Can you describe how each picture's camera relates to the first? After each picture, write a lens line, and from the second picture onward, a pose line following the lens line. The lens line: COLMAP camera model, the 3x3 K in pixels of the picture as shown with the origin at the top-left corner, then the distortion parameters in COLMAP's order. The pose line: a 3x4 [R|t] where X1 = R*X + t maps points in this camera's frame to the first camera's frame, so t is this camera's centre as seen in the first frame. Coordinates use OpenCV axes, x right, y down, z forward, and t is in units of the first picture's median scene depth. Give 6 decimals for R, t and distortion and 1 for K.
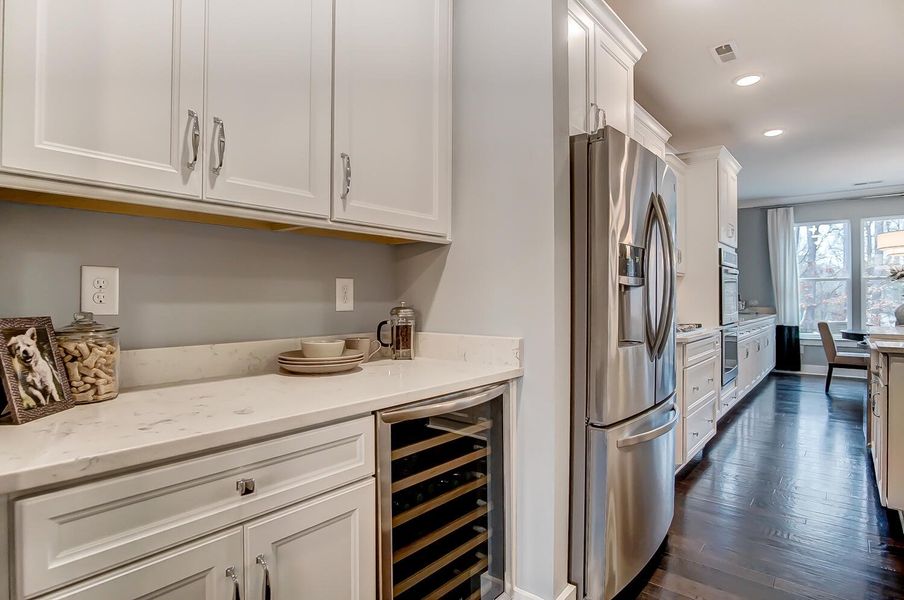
lens RADIAL K [[489.9, 0, 452.5], [0, 489.9, 295.2], [0, 0, 1]] dist [-0.024673, 0.000561]
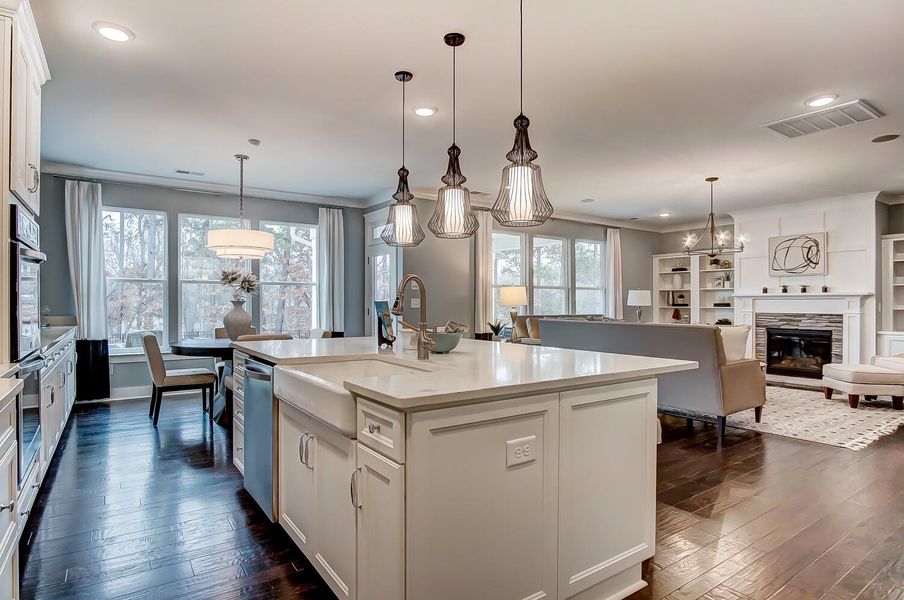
lens RADIAL K [[493.4, 0, 454.1], [0, 493.4, 303.3], [0, 0, 1]] dist [-0.014793, -0.000242]
pose [[0.274694, -0.001650, 0.961530, 0.120182], [-0.006816, 0.999970, 0.003663, -0.000352], [-0.961508, -0.007560, 0.274674, 0.263037]]
